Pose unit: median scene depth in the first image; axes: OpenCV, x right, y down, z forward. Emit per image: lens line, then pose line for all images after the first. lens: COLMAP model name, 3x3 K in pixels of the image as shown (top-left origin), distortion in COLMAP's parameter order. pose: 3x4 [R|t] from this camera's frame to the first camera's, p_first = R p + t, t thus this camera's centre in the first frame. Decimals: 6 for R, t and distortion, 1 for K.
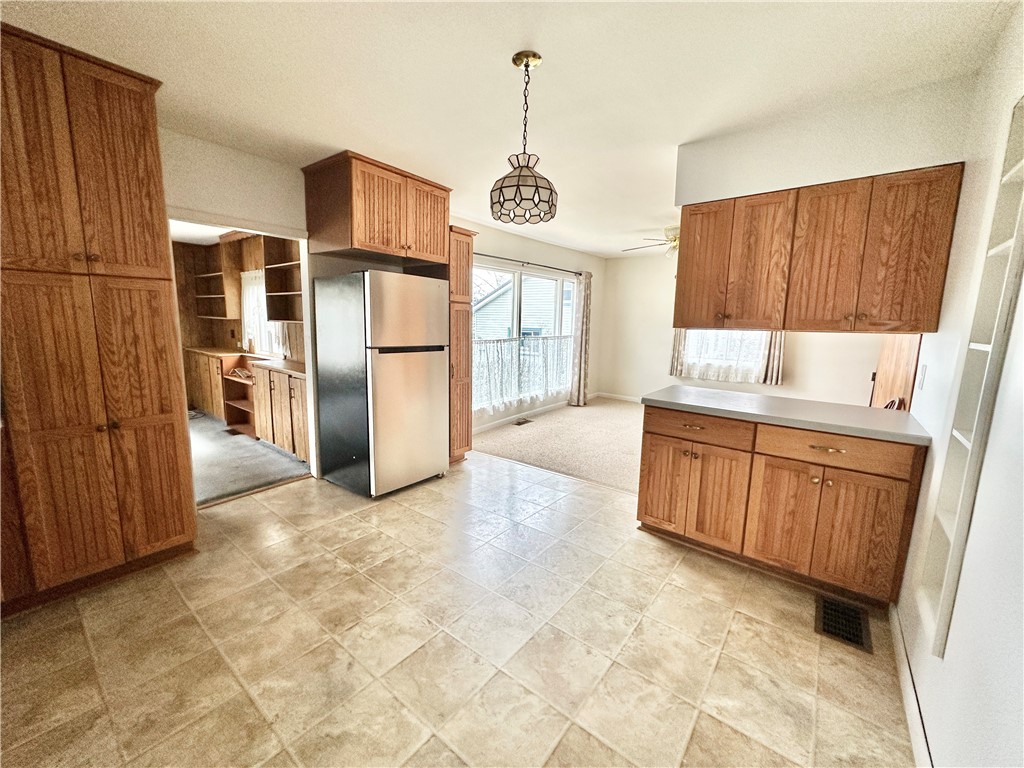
lens RADIAL K [[407.1, 0, 512.6], [0, 407.1, 385.4], [0, 0, 1]] dist [-0.004451, 0.000403]
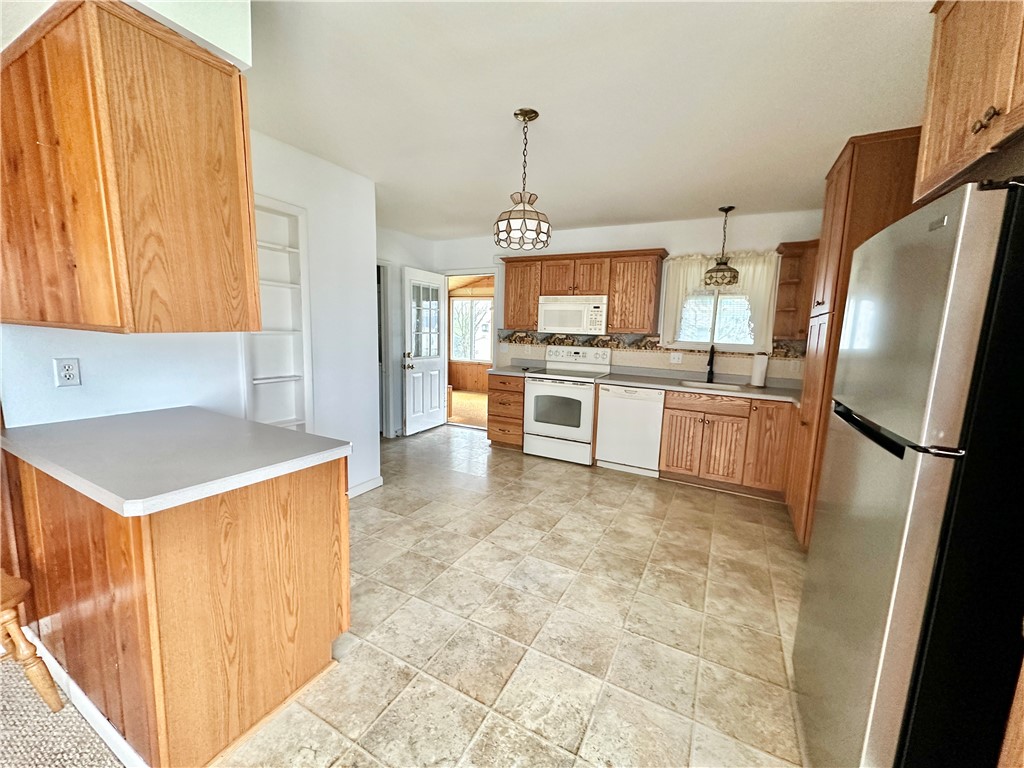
lens RADIAL K [[407.1, 0, 511.2], [0, 407.1, 383.1], [0, 0, 1]] dist [-0.004451, 0.000403]
pose [[-0.982119, -0.027389, -0.186260, 0.265720], [-0.079613, 0.956966, 0.279064, -0.359353], [0.170601, 0.288903, -0.942035, 2.218909]]
